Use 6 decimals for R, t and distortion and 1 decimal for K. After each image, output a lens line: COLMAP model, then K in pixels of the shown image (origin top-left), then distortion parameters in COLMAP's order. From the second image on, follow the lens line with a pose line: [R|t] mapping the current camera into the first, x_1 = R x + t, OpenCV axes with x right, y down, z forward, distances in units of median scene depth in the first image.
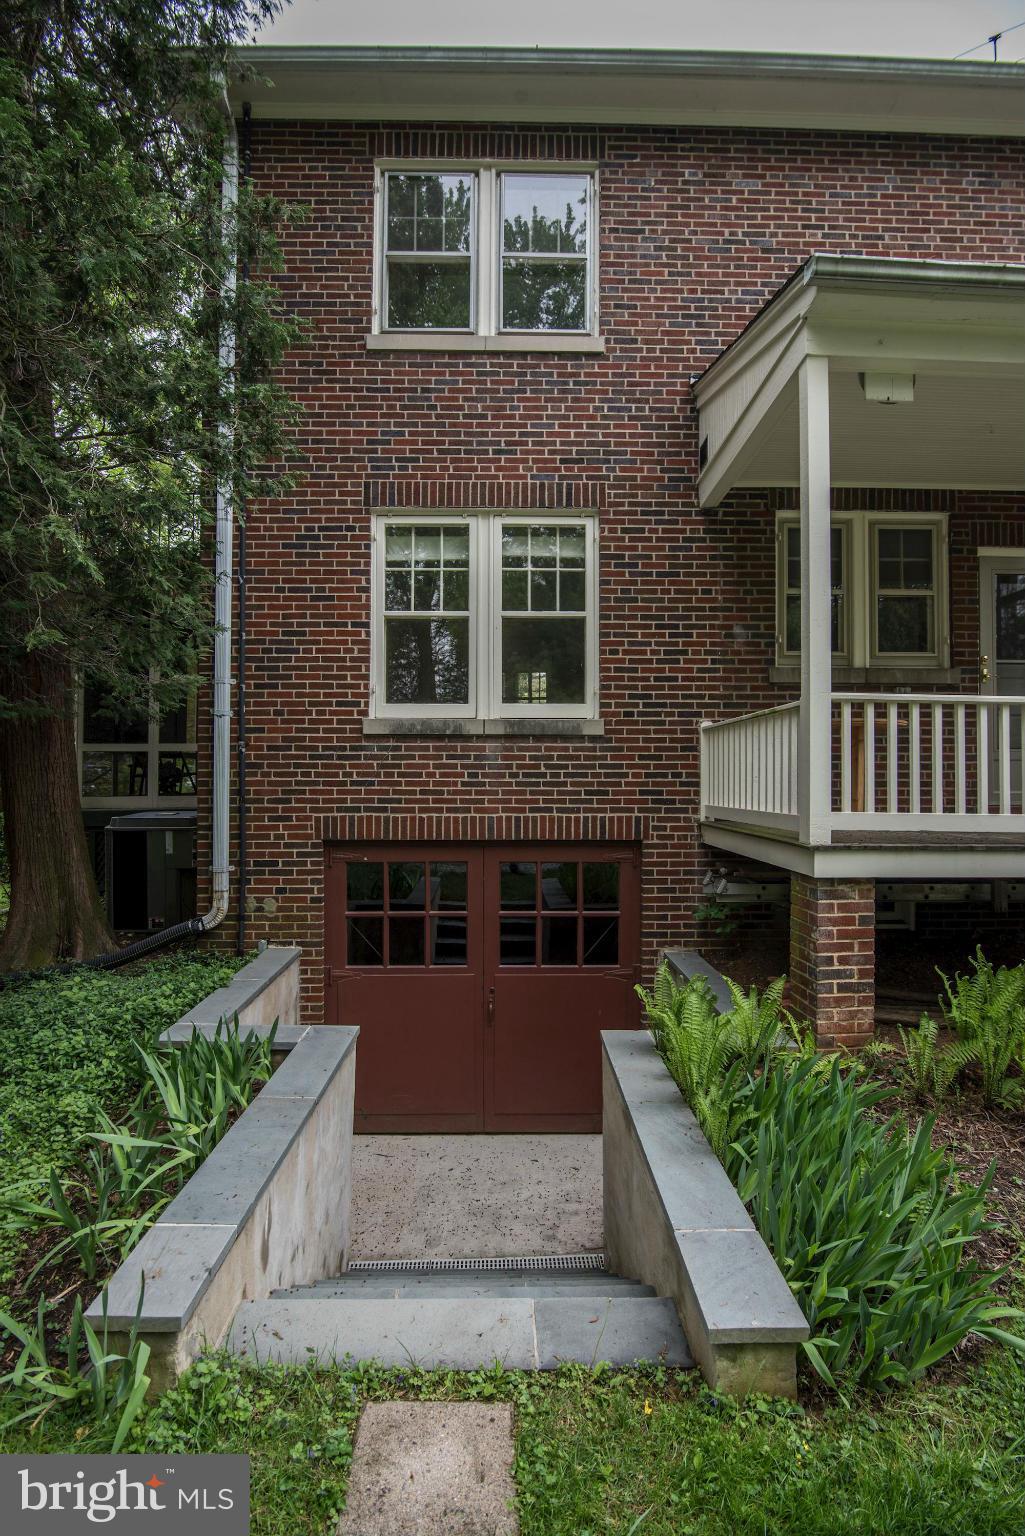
lens RADIAL K [[751.4, 0, 512.5], [0, 751.4, 768.0], [0, 0, 1]] dist [-0.022521, -0.000157]
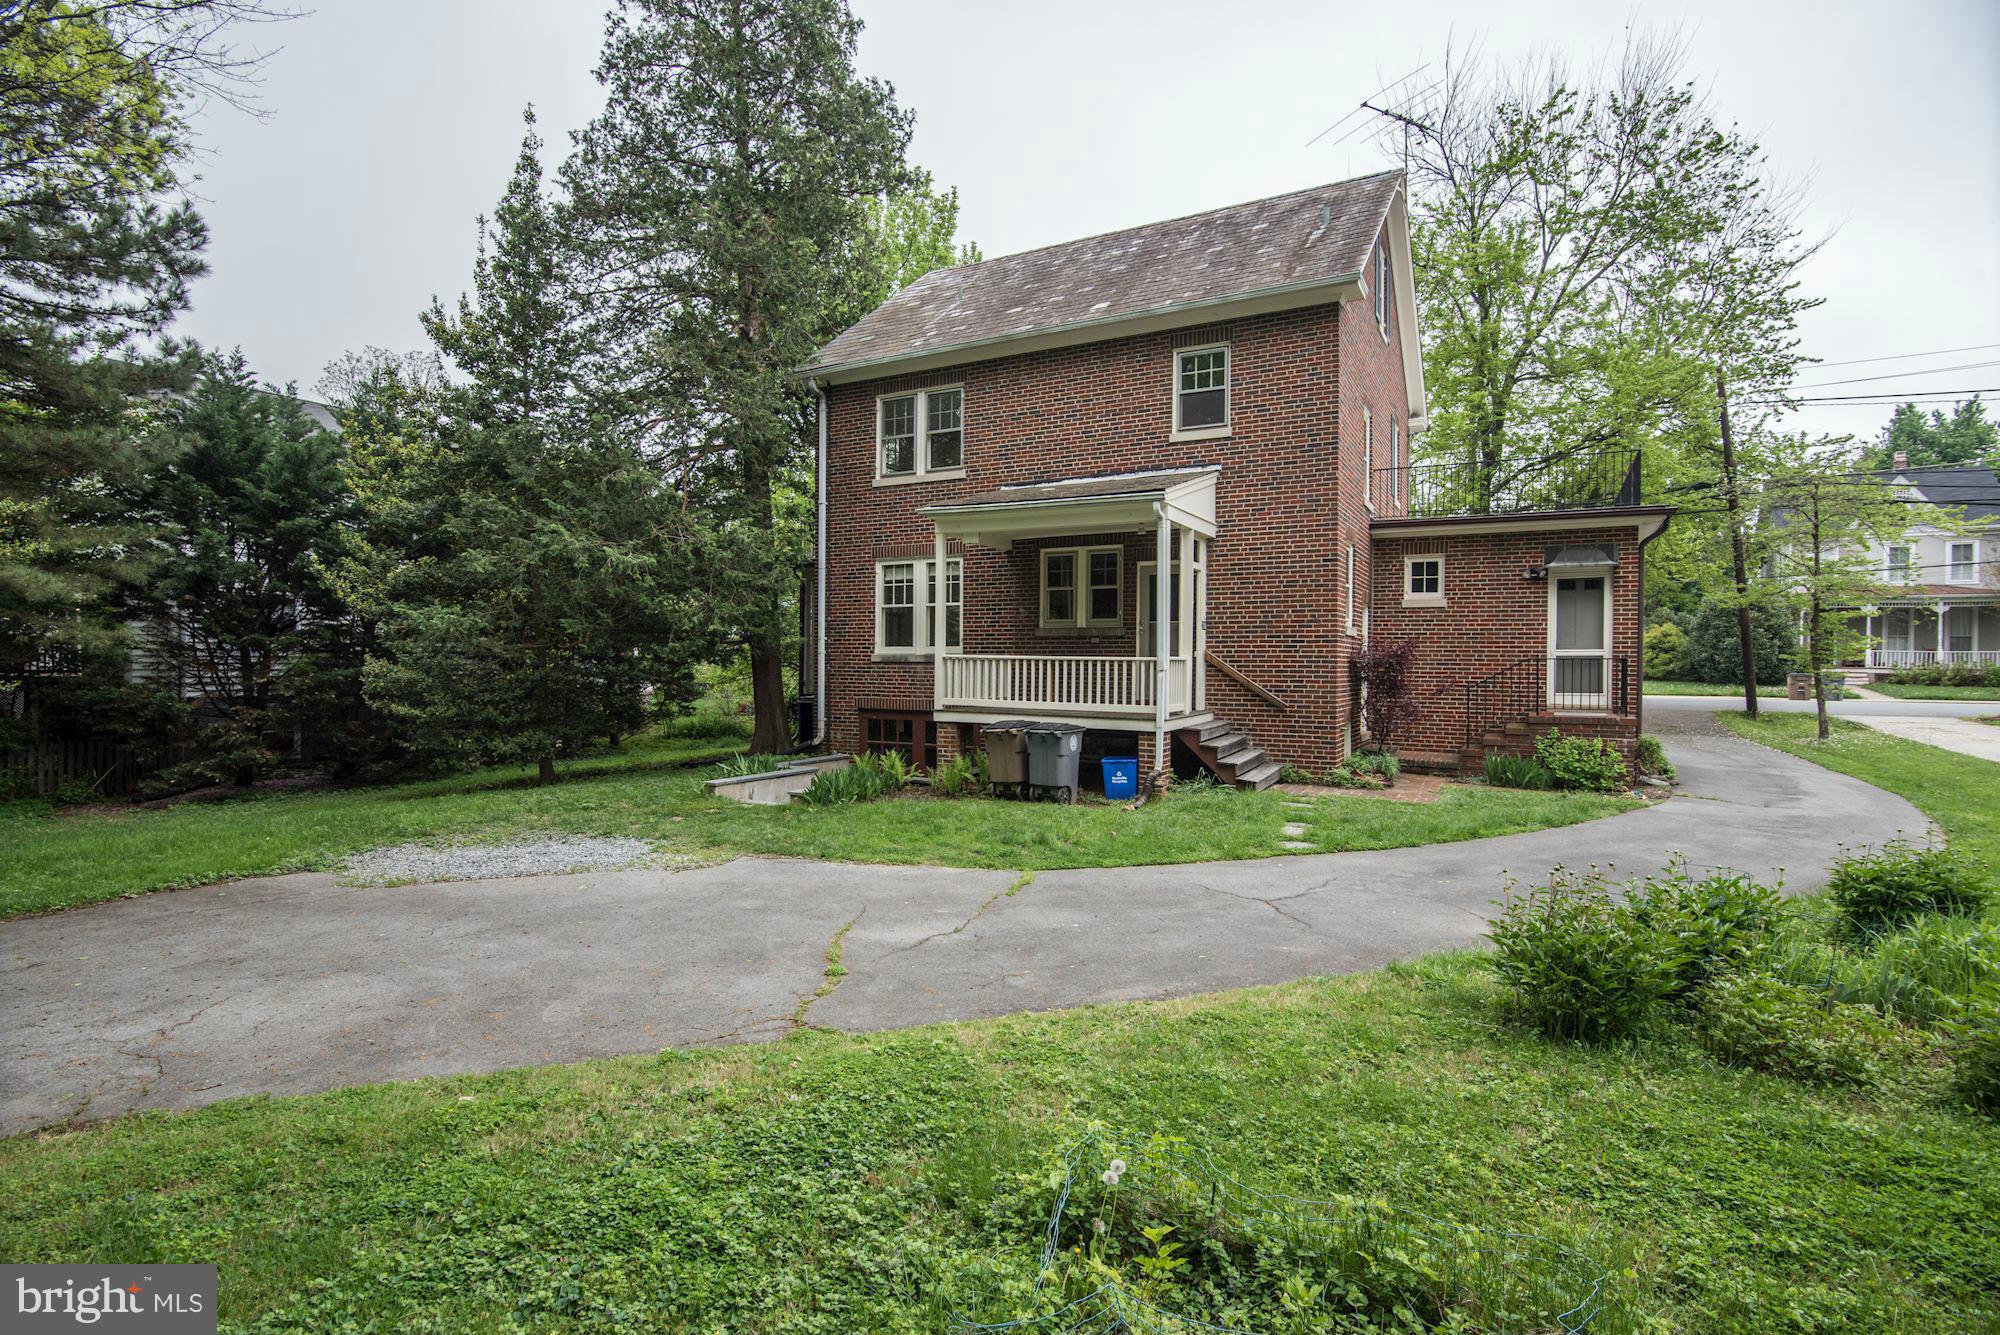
lens RADIAL K [[978.4, 0, 992.5], [0, 978.4, 670.8], [0, 0, 1]] dist [-0.022521, -0.000157]
pose [[0.864485, 0.007849, -0.502597, 1.560138], [0.002797, 0.999787, 0.020425, -0.074596], [0.502651, -0.019063, 0.864279, -1.324959]]
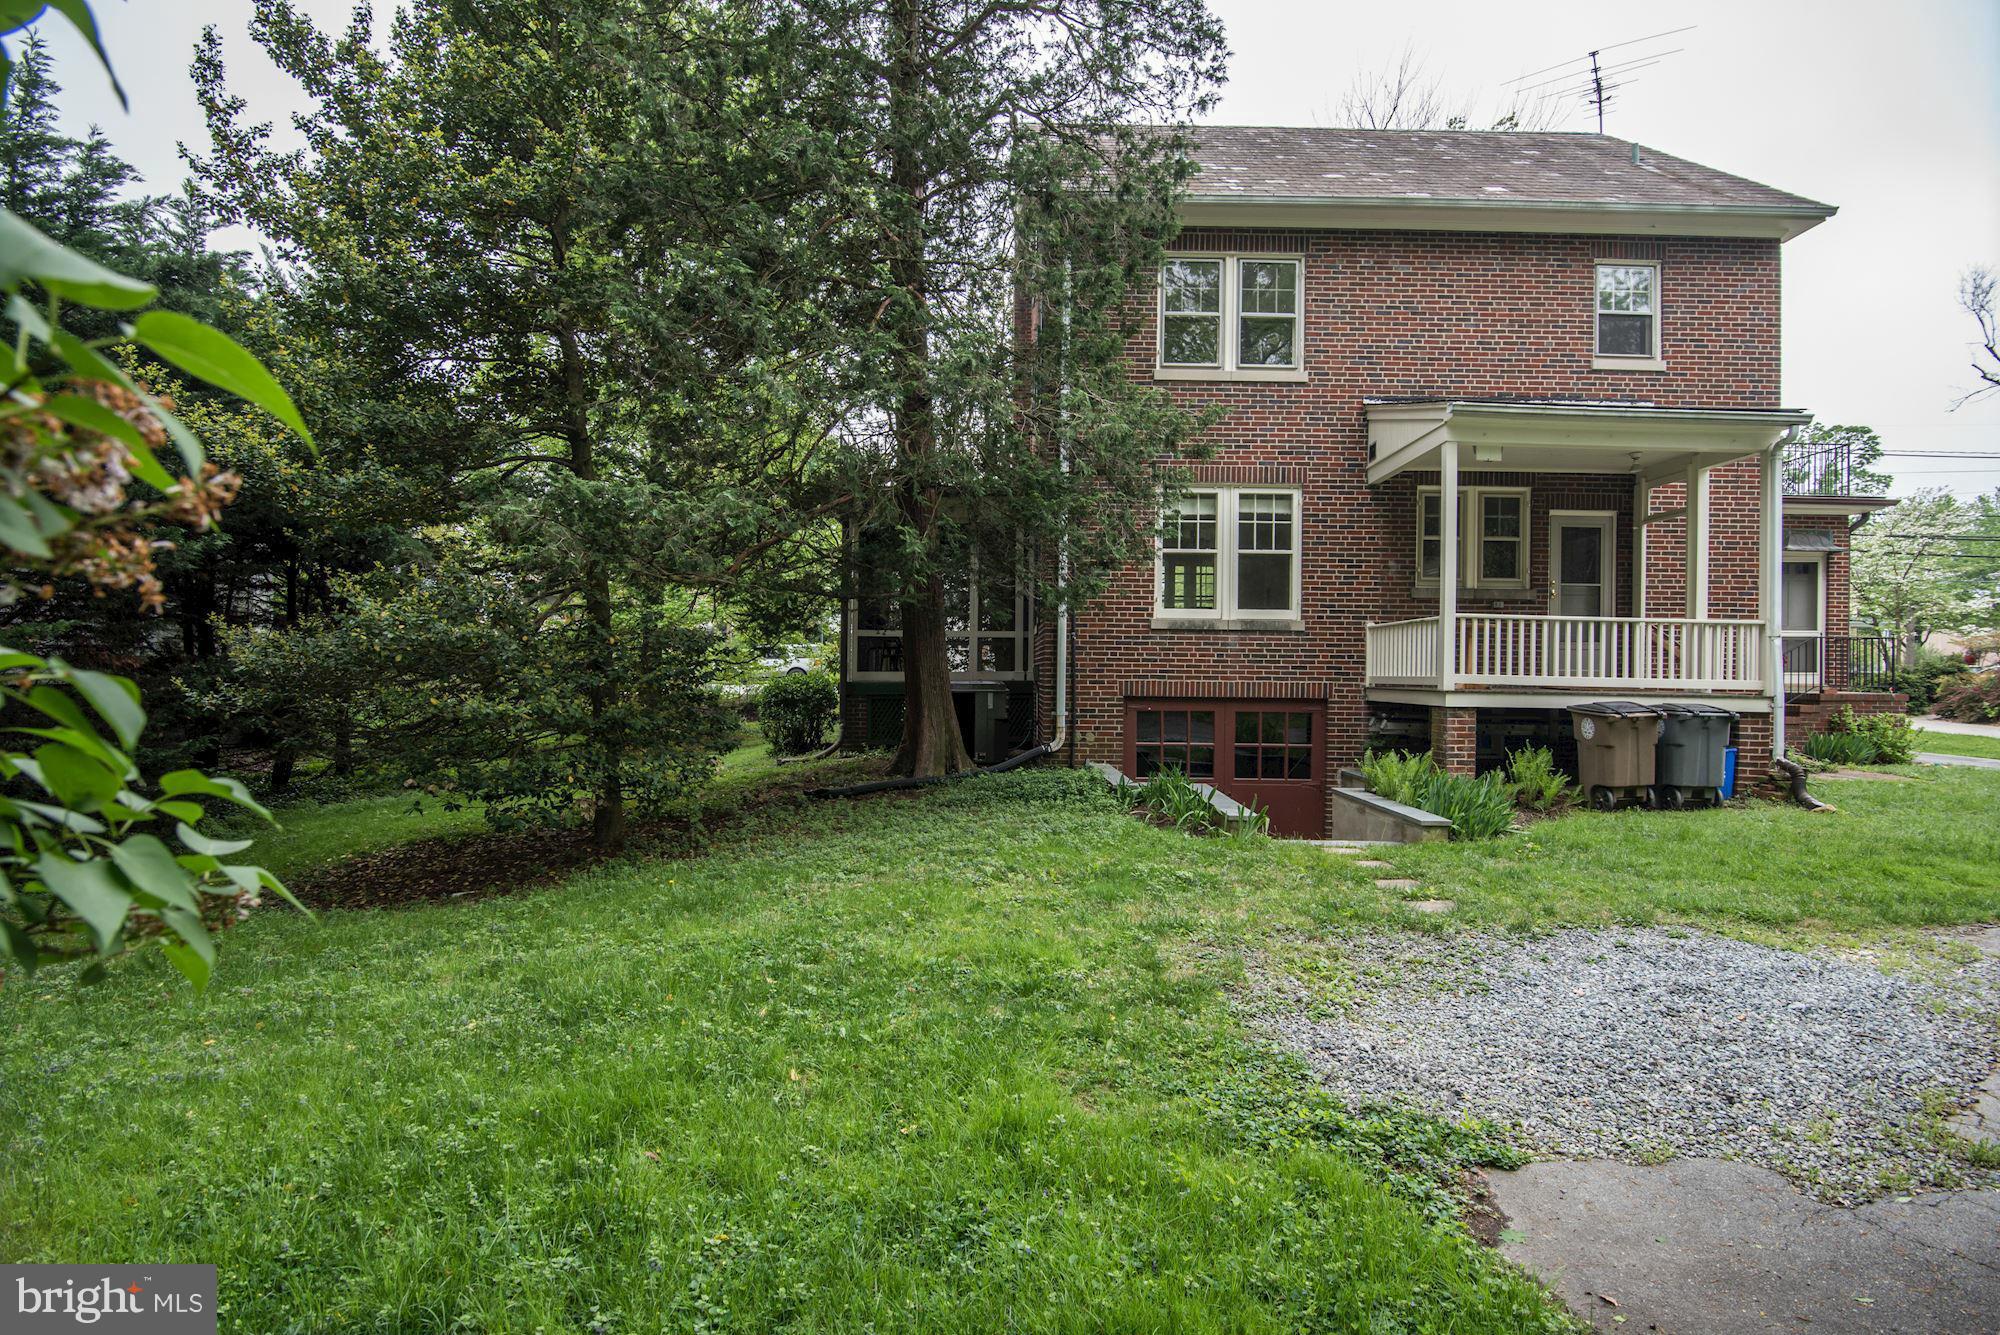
lens RADIAL K [[978.4, 0, 992.5], [0, 978.4, 670.8], [0, 0, 1]] dist [-0.022521, -0.000157]
pose [[0.999745, 0.009682, -0.020414, -0.479924], [-0.009392, 0.999854, 0.014251, 0.016446], [0.020549, -0.014056, 0.999690, -1.031470]]
